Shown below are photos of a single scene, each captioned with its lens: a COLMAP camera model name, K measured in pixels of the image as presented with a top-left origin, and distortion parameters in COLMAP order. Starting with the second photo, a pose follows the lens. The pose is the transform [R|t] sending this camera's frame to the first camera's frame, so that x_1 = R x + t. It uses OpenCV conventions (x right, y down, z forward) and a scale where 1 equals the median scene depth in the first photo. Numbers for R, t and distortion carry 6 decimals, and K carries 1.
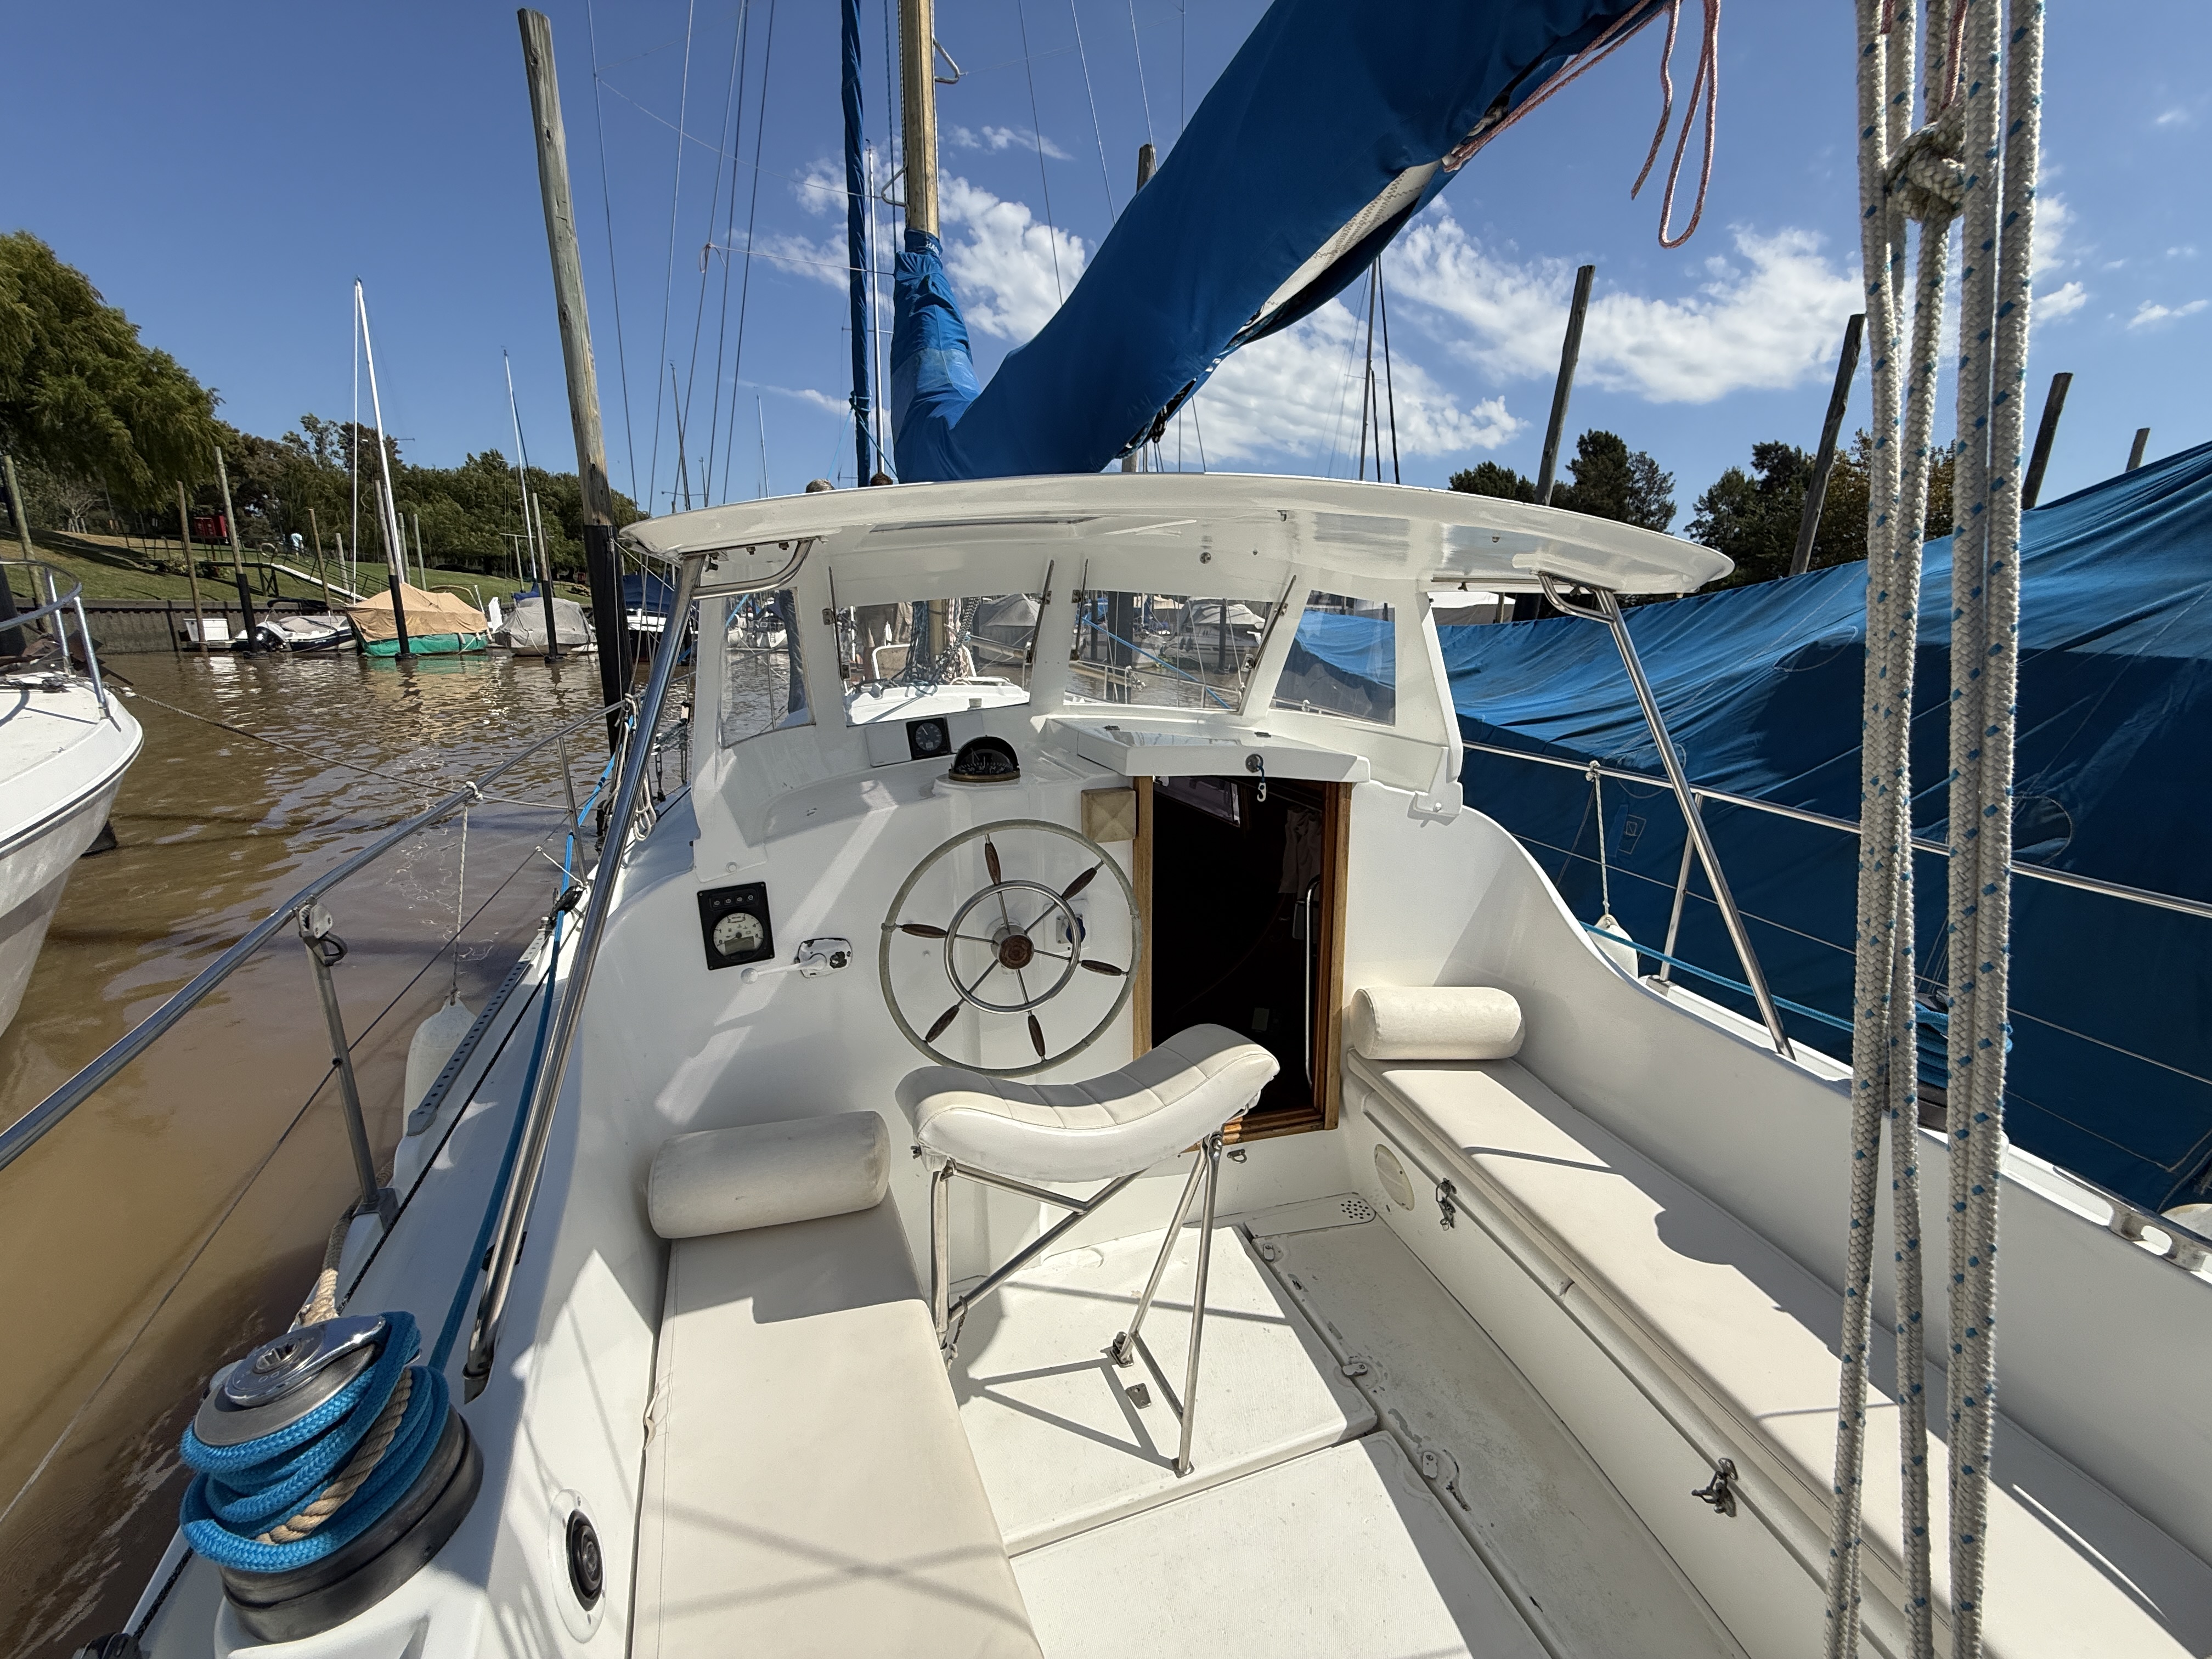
lens RADIAL K [[889.8, 0, 1106.0], [0, 889.8, 829.5], [0, 0, 1]] dist [0.000785, 0.000078]
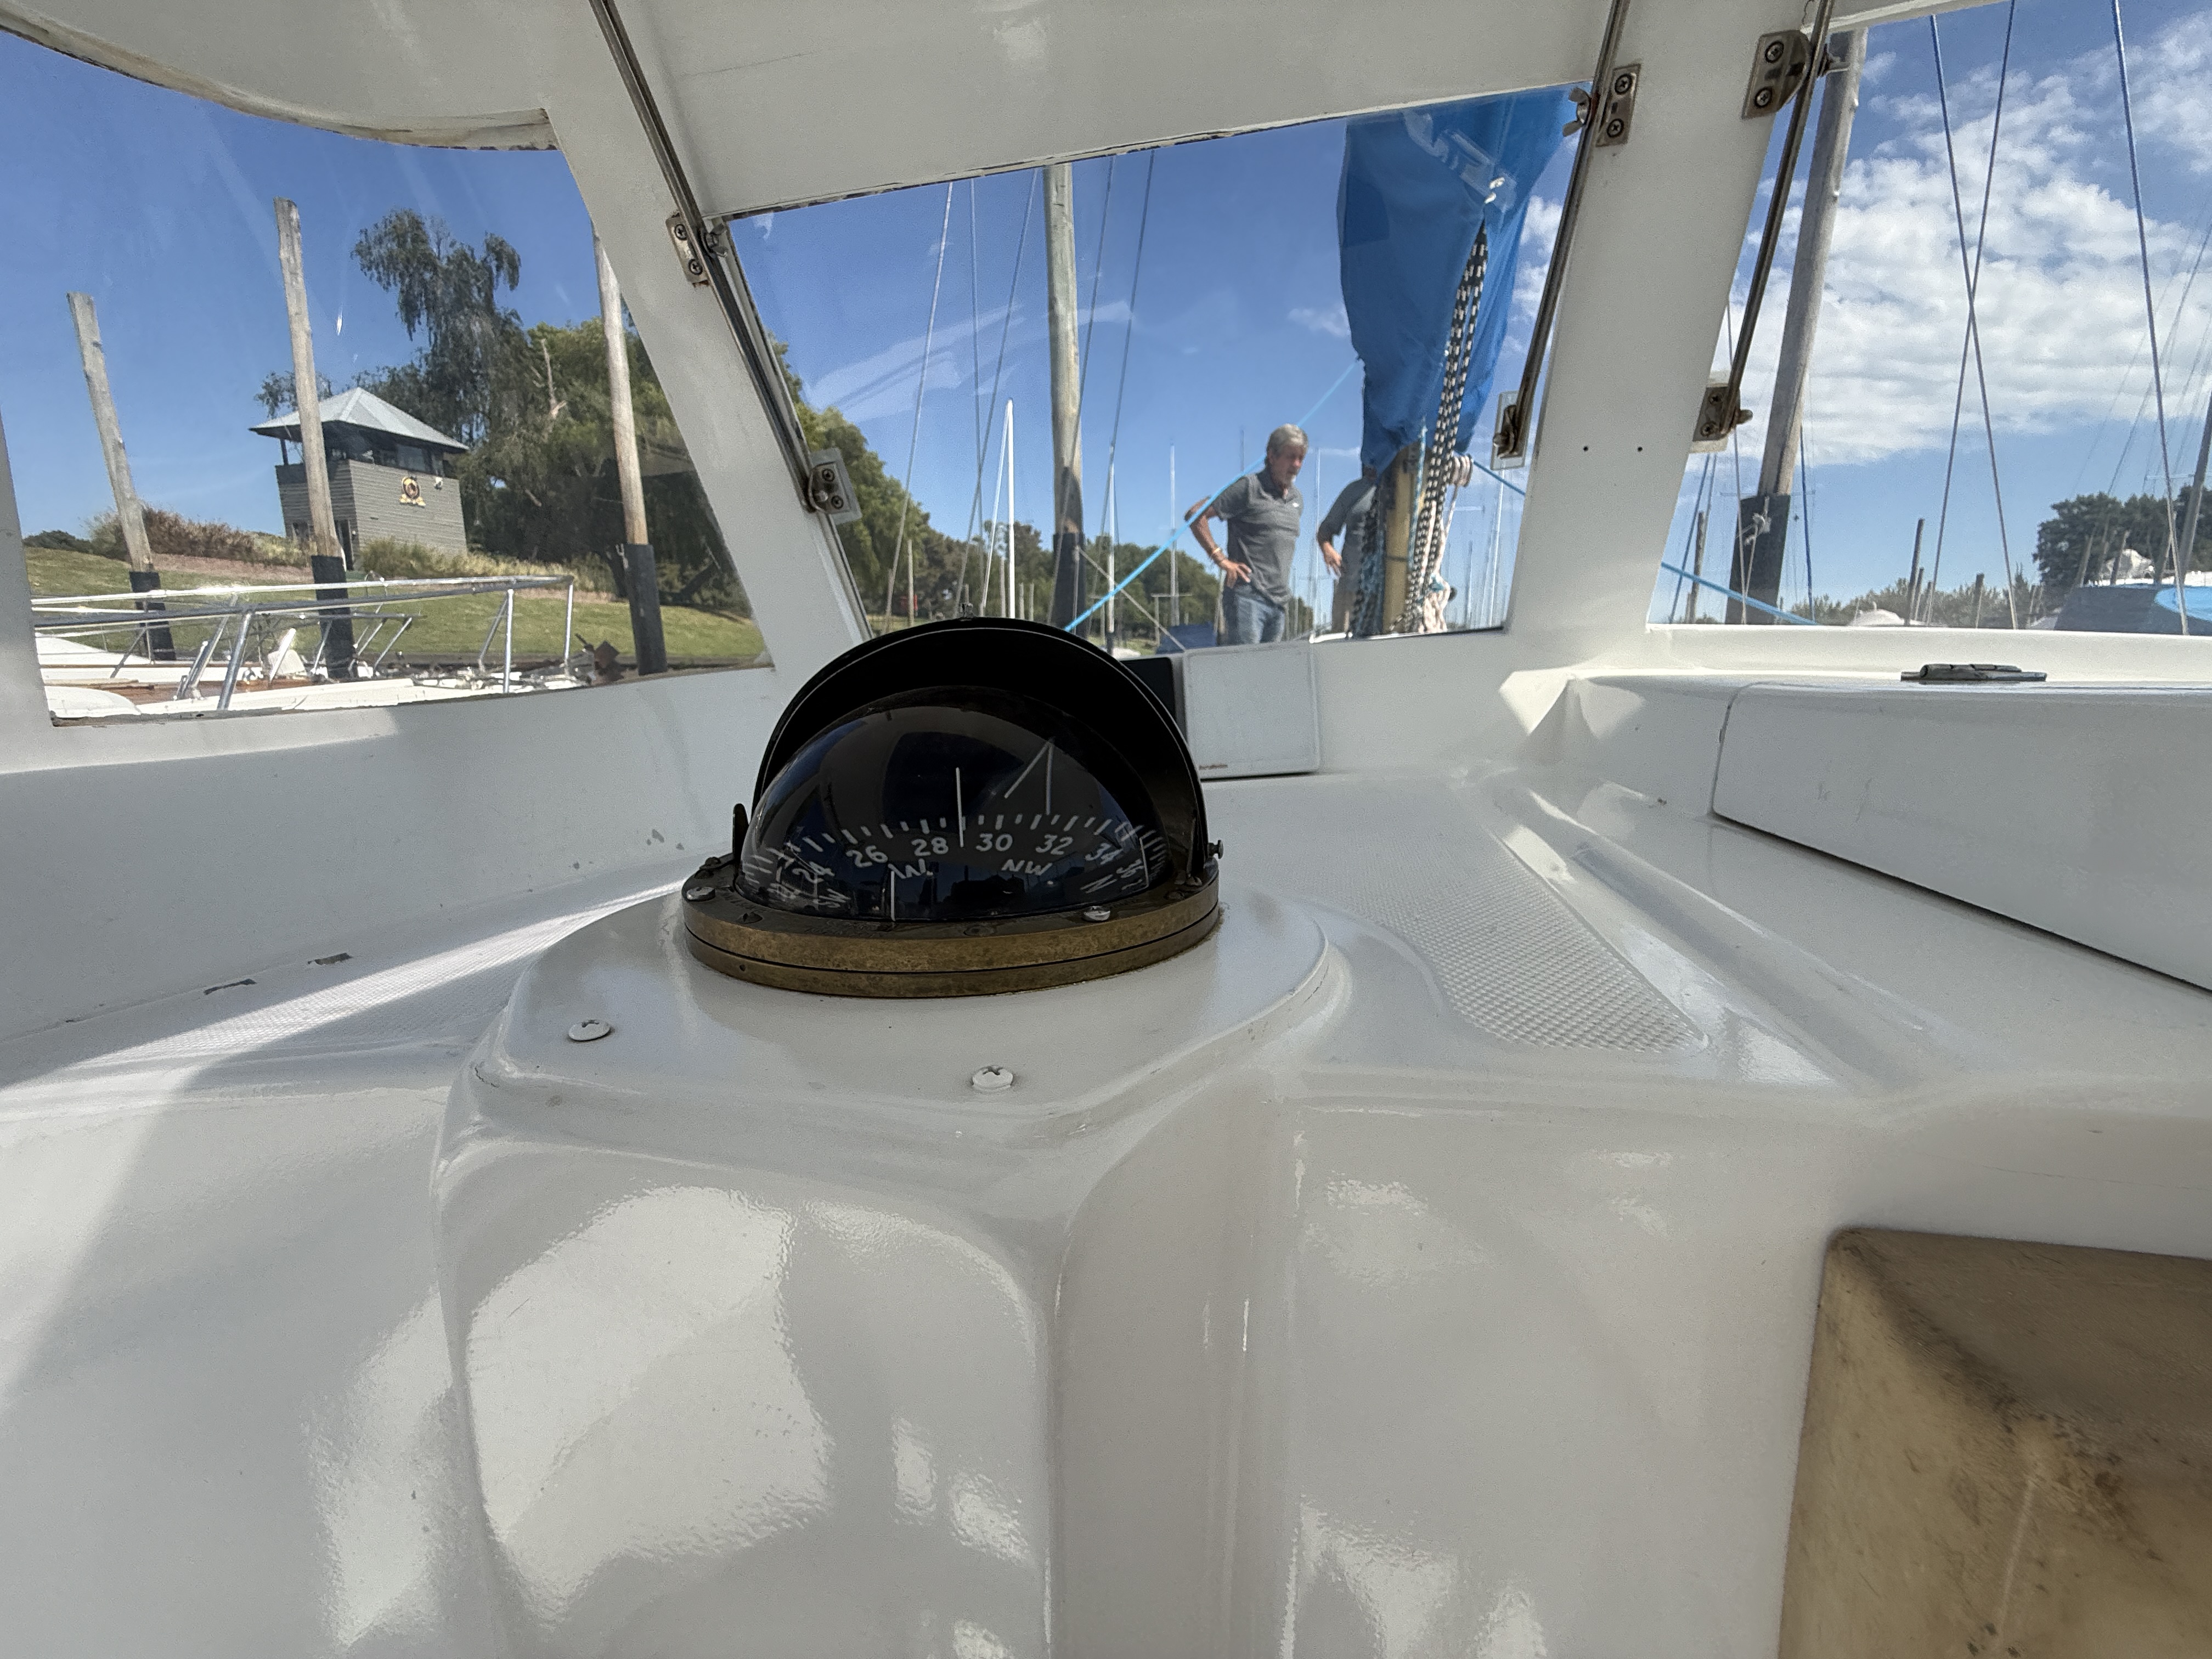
lens RADIAL K [[886.1, 0, 1105.0], [0, 886.1, 832.3], [0, 0, 1]] dist [0.000461, -0.000067]
pose [[0.836786, 0.081853, -0.541377, -0.044842], [-0.107826, 0.994035, -0.016371, -0.074560], [0.536808, 0.072074, 0.840621, 0.933323]]
